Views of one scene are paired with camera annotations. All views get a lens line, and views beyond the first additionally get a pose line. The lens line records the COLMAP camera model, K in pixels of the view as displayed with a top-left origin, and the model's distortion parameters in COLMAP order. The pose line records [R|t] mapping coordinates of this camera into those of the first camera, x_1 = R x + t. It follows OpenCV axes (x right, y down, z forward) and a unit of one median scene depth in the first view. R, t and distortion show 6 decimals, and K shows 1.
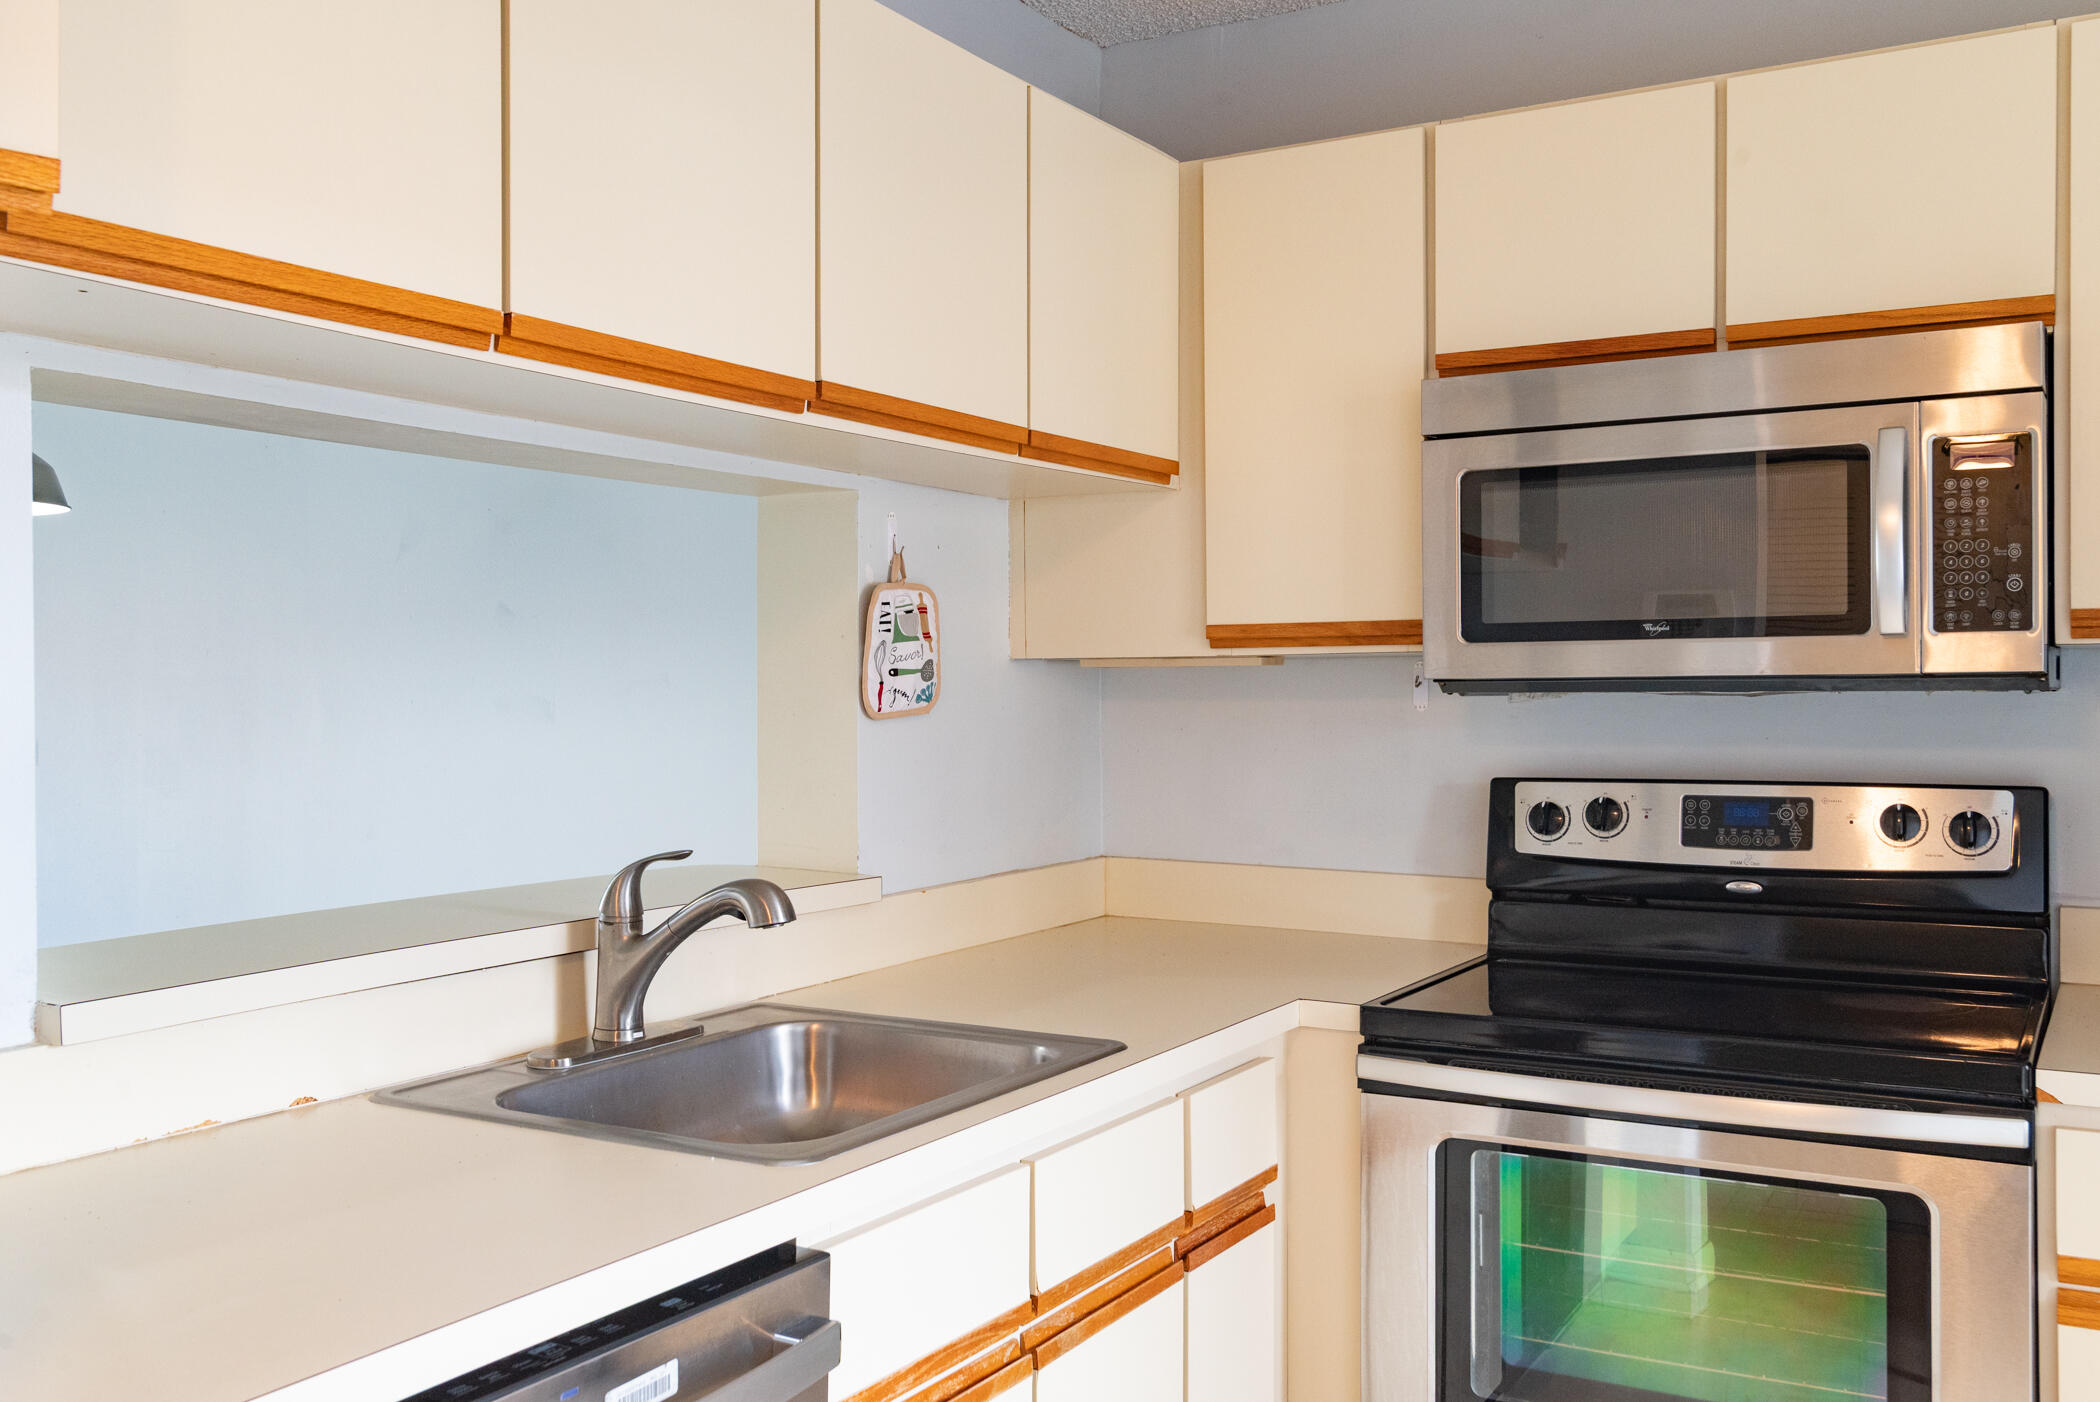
lens RADIAL K [[1872.6, 0, 1048.2], [0, 1872.6, 705.4], [0, 0, 1]] dist [-0.002536, -0.008355]
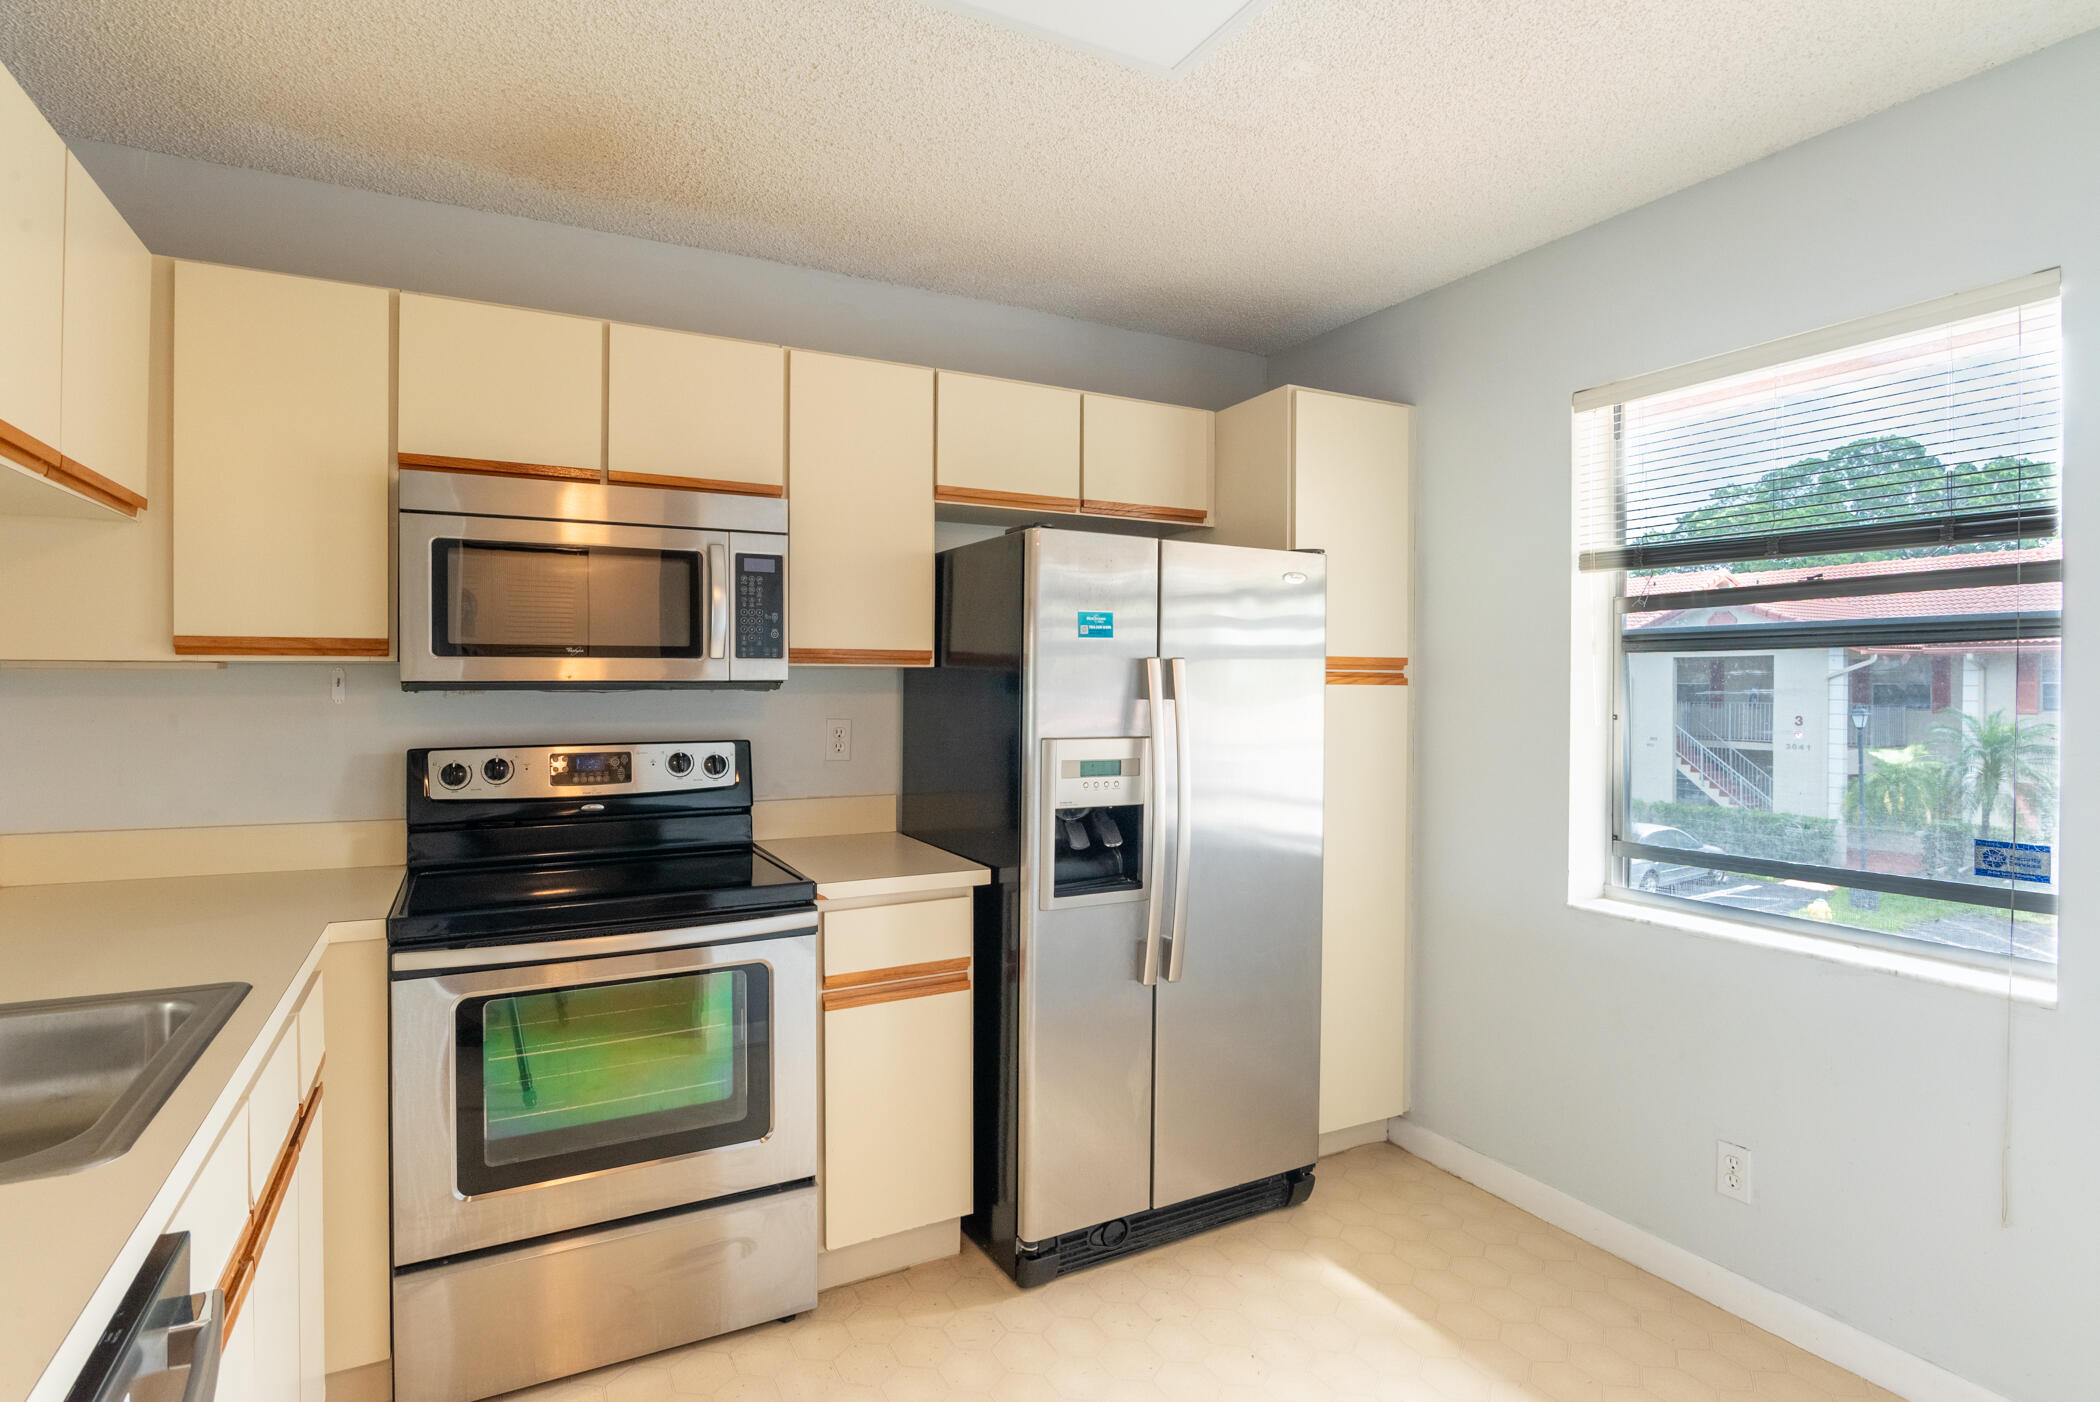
lens RADIAL K [[1058.5, 0, 1051.2], [0, 1058.5, 684.4], [0, 0, 1]] dist [-0.023160, 0.001824]
pose [[0.514512, 0.004215, 0.857473, -0.223968], [0.004042, 0.999965, -0.007341, -0.003734], [-0.857474, 0.007243, 0.514477, 0.170102]]
